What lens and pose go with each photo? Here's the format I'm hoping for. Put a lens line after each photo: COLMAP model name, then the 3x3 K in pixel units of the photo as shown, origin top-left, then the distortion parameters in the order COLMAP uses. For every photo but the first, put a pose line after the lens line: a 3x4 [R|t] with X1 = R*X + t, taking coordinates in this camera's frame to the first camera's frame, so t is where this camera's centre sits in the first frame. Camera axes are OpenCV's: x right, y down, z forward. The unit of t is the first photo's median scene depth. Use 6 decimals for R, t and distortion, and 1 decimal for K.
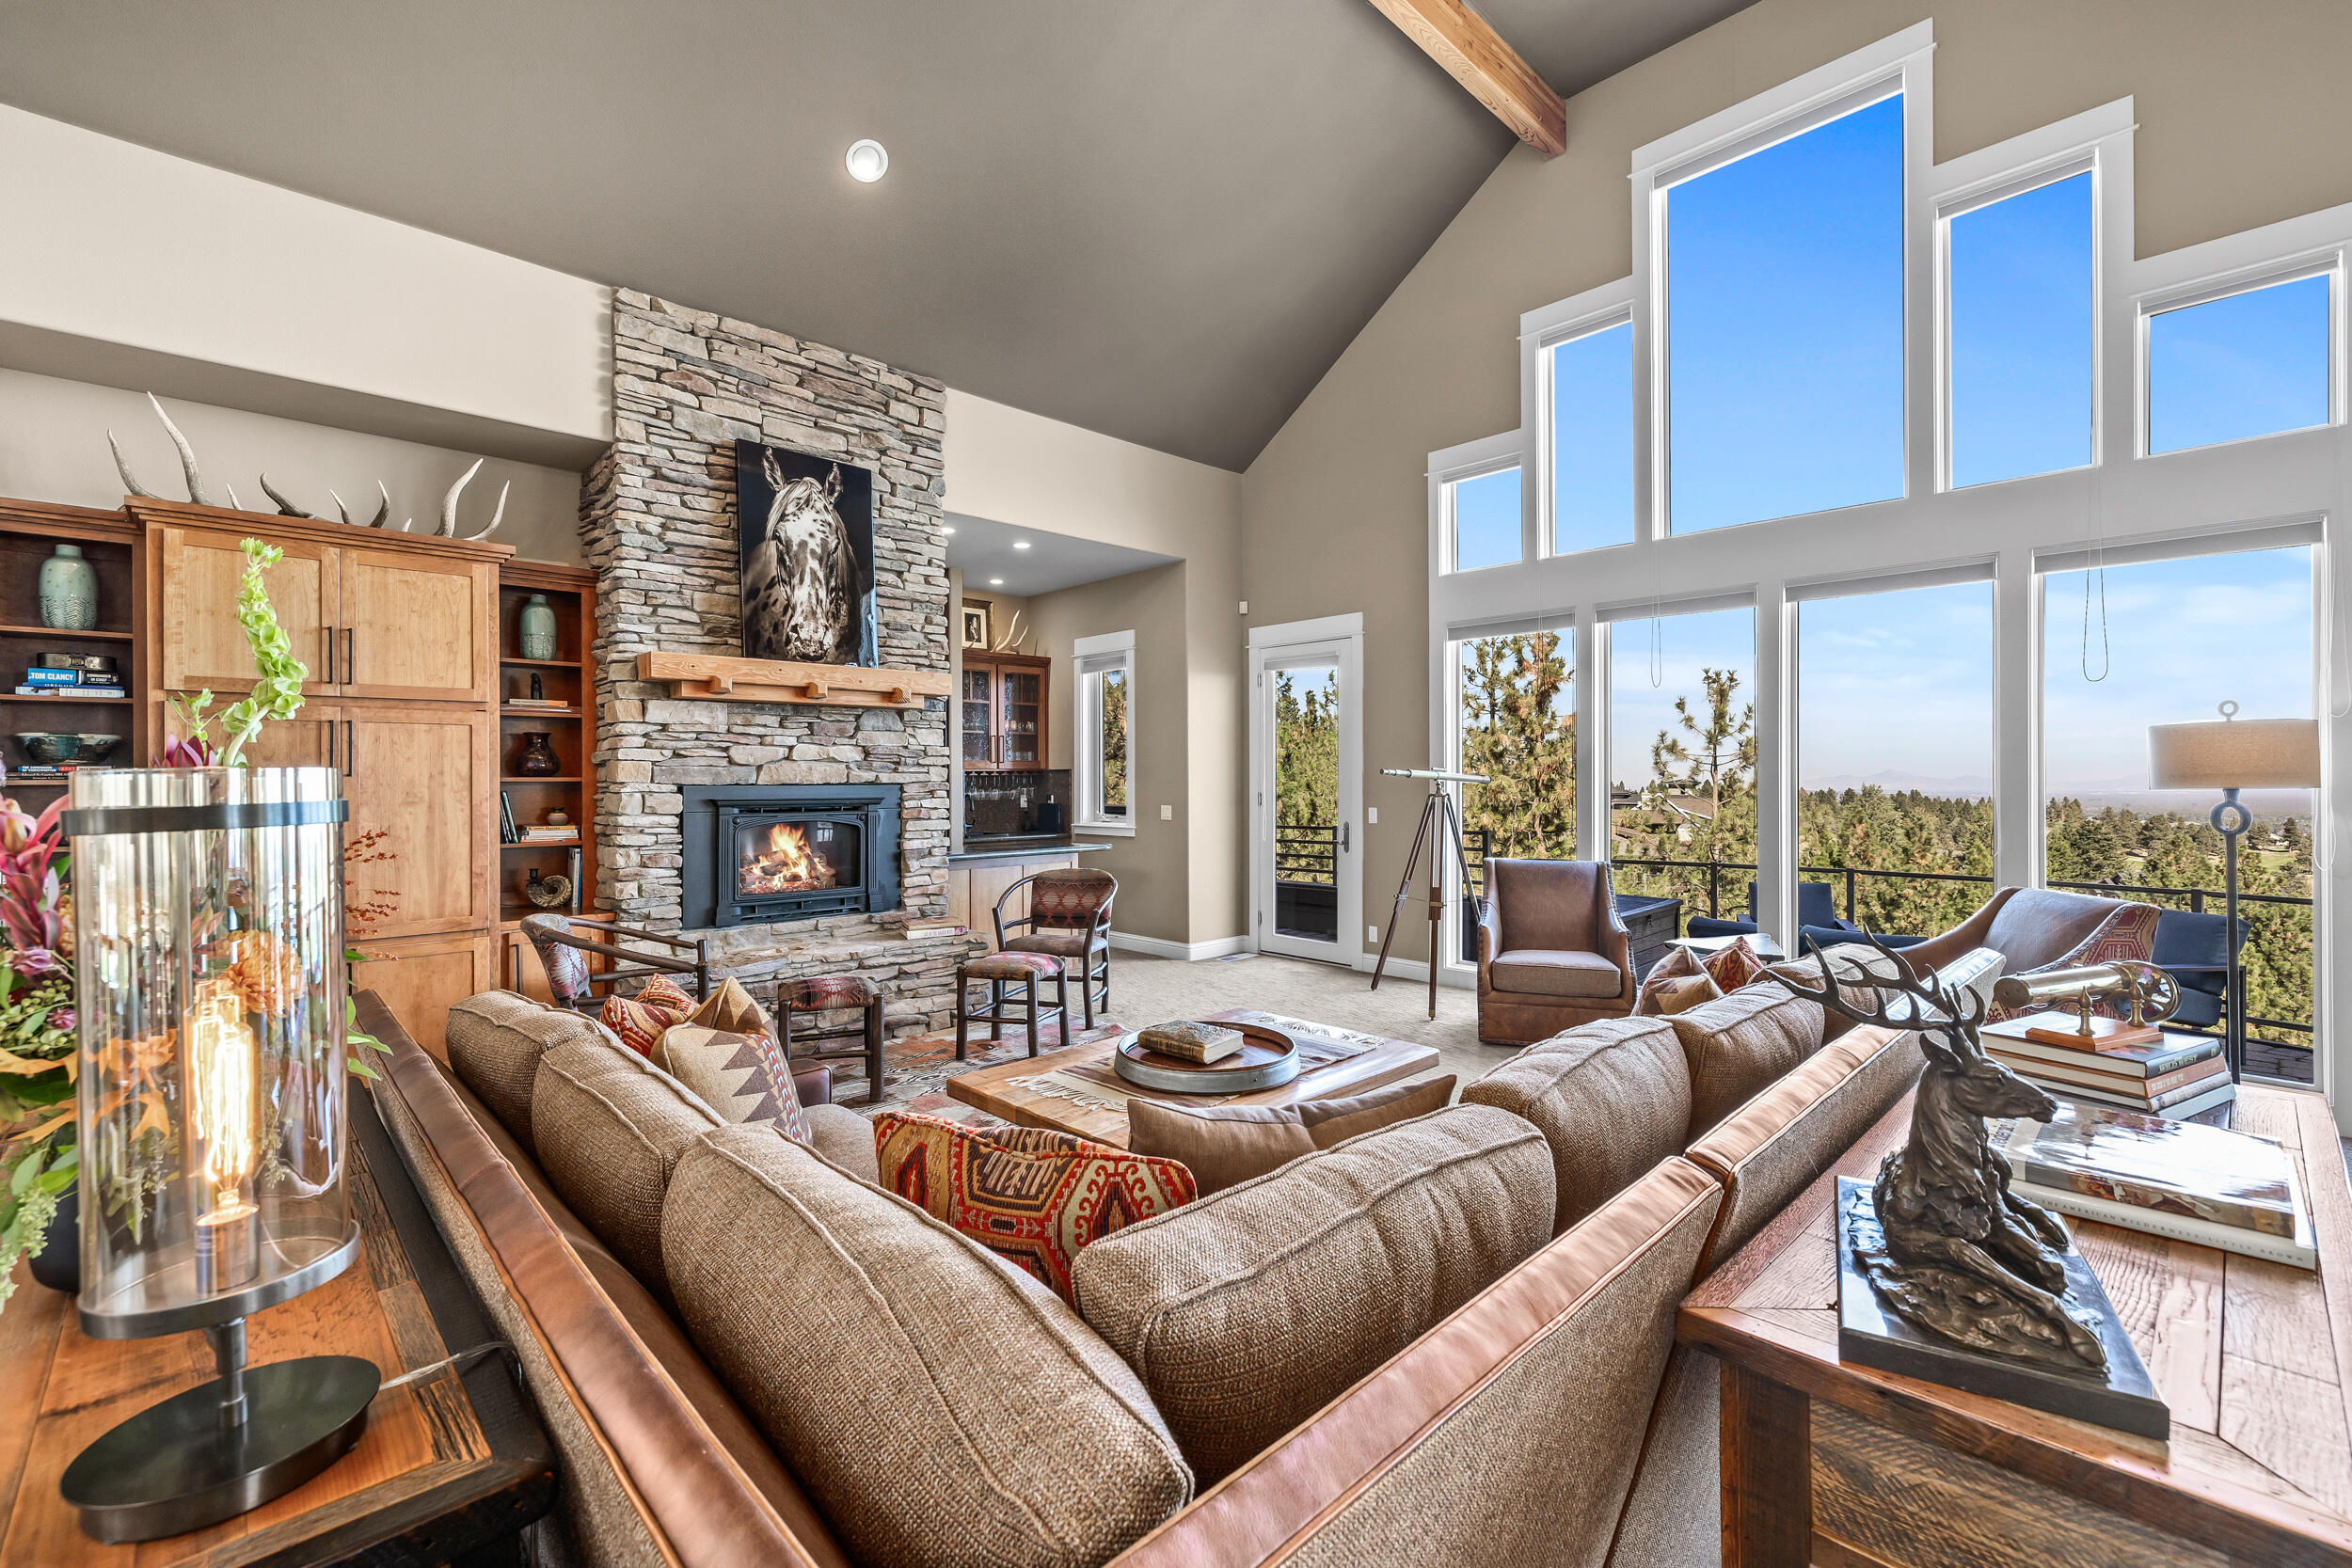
lens RADIAL K [[1001.6, 0, 1172.8], [0, 1001.6, 779.8], [0, 0, 1]] dist [0.003991, 0.000002]
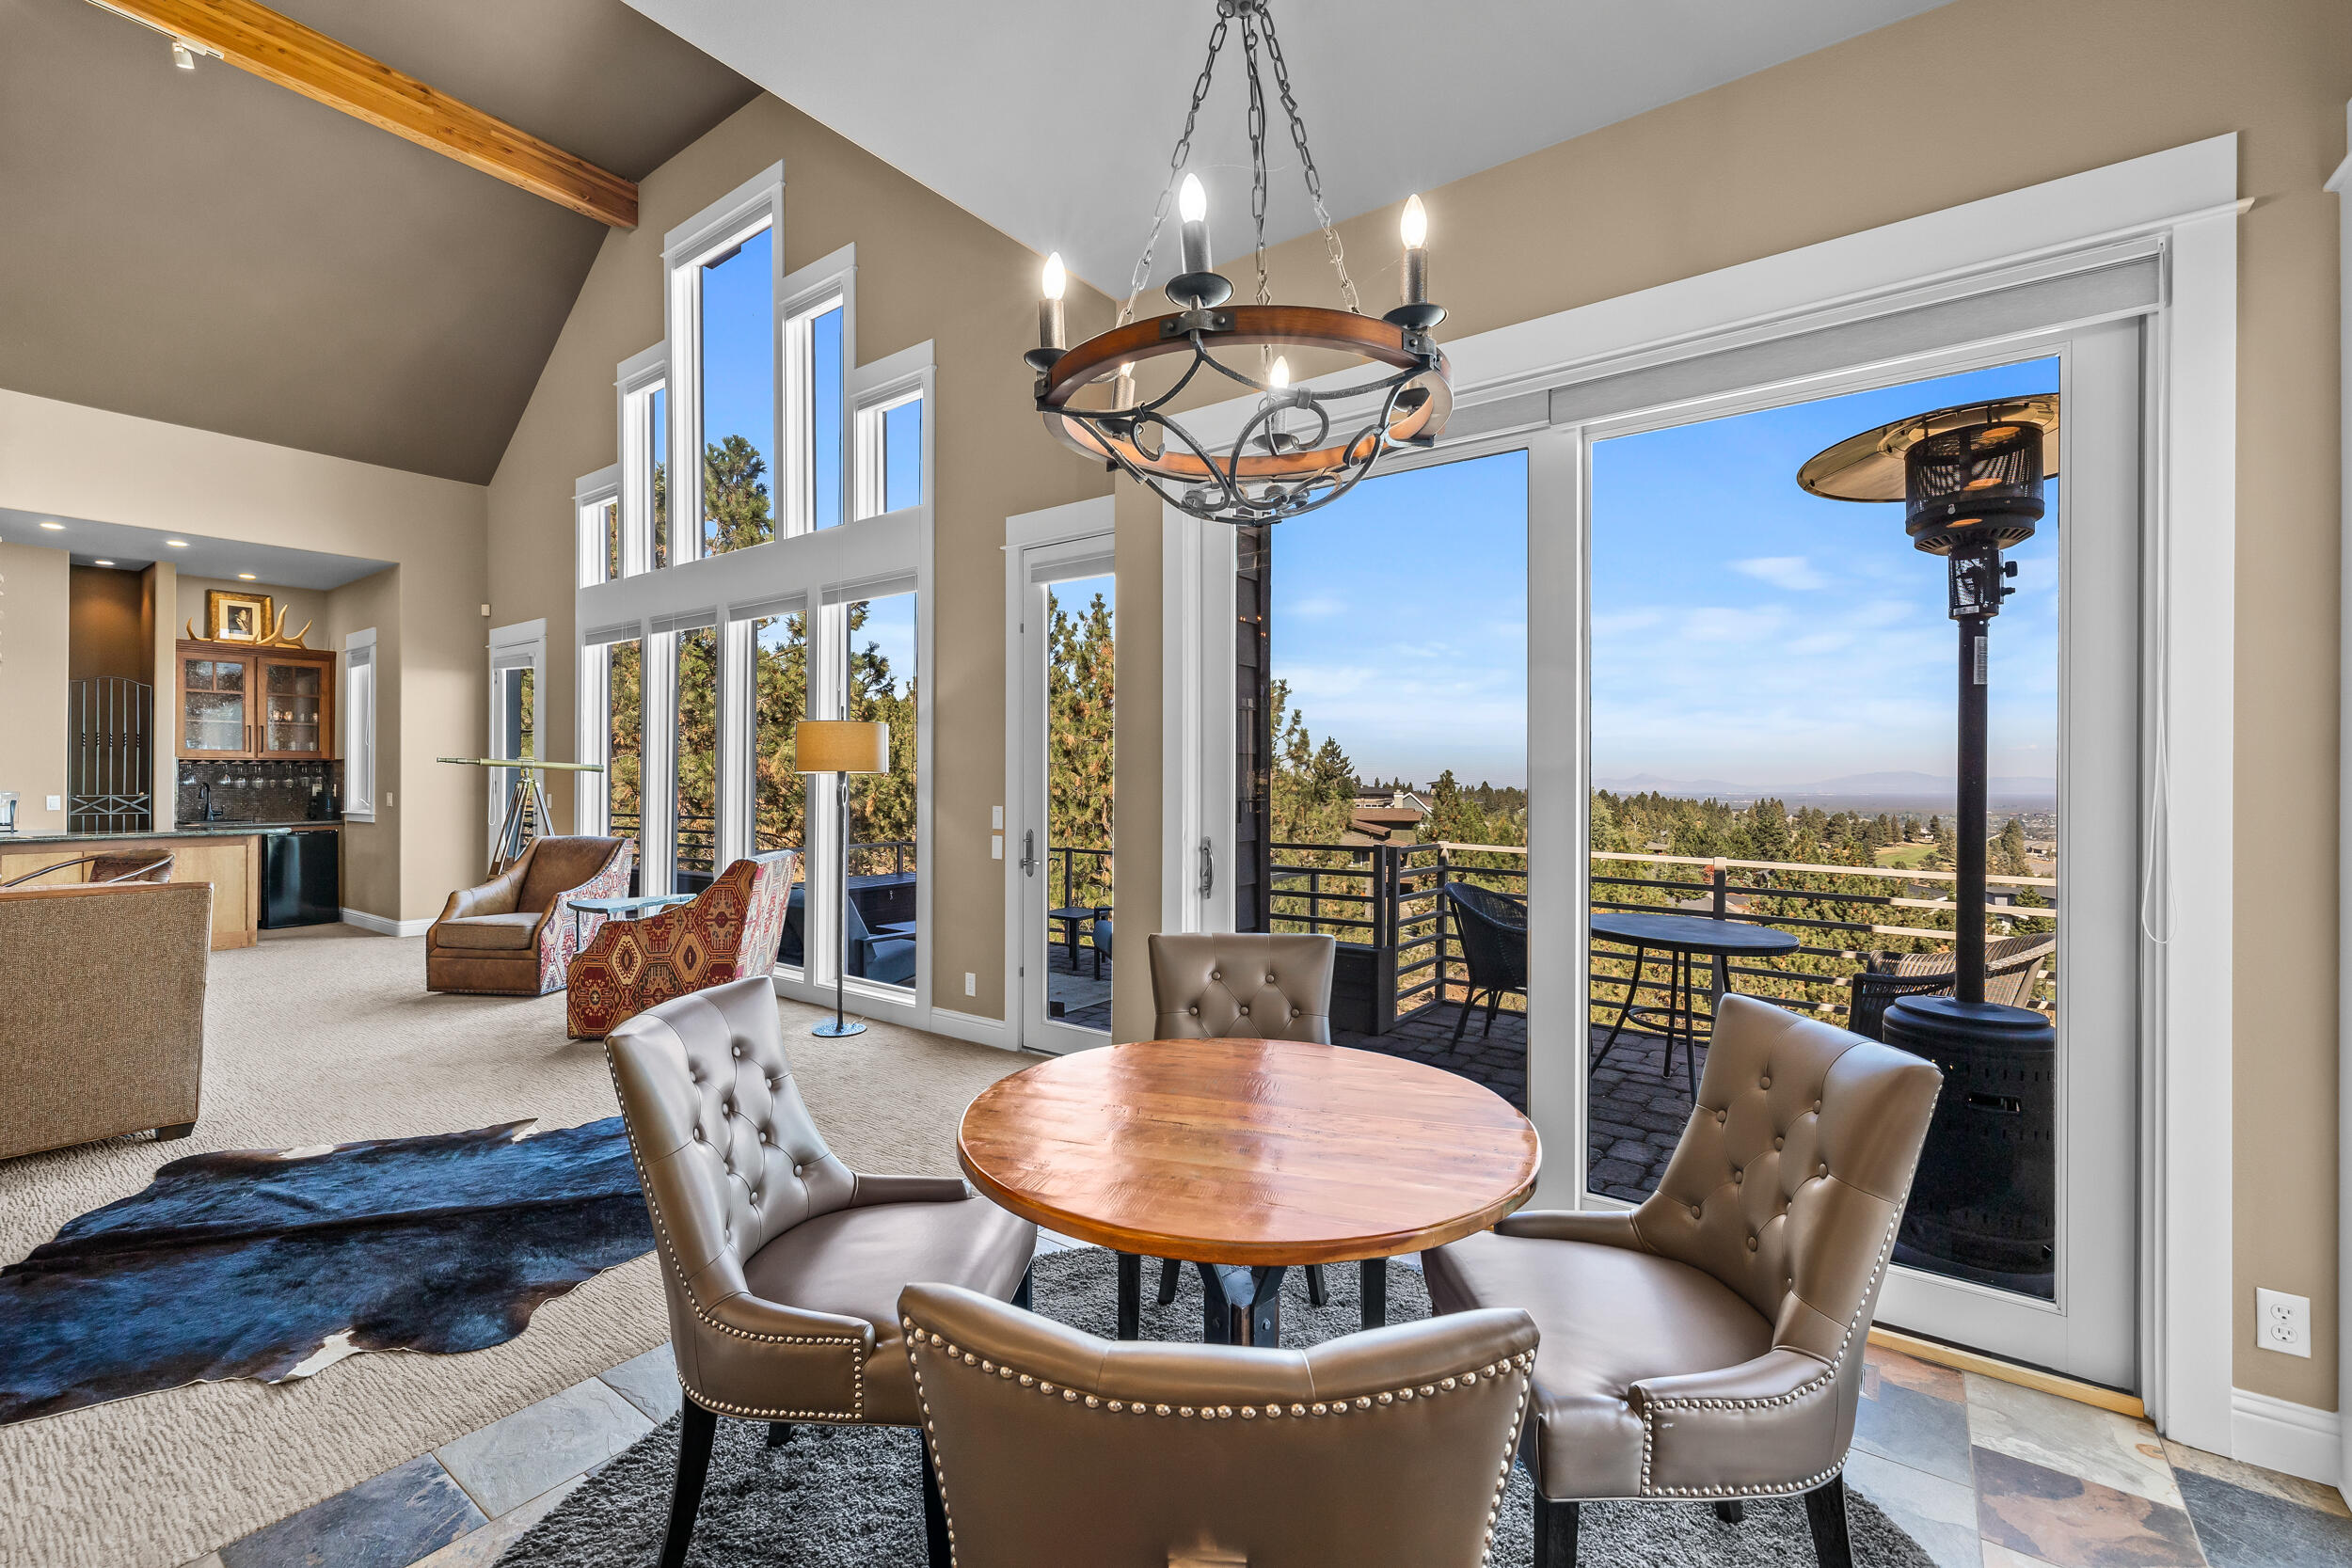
lens RADIAL K [[1001.6, 0, 1172.2], [0, 1001.6, 776.2], [0, 0, 1]] dist [0.003991, 0.000002]
pose [[0.985631, 0.005305, 0.168829, 0.902049], [-0.004732, 0.999982, -0.003795, 0.011948], [-0.168846, 0.002941, 0.985638, -0.275518]]
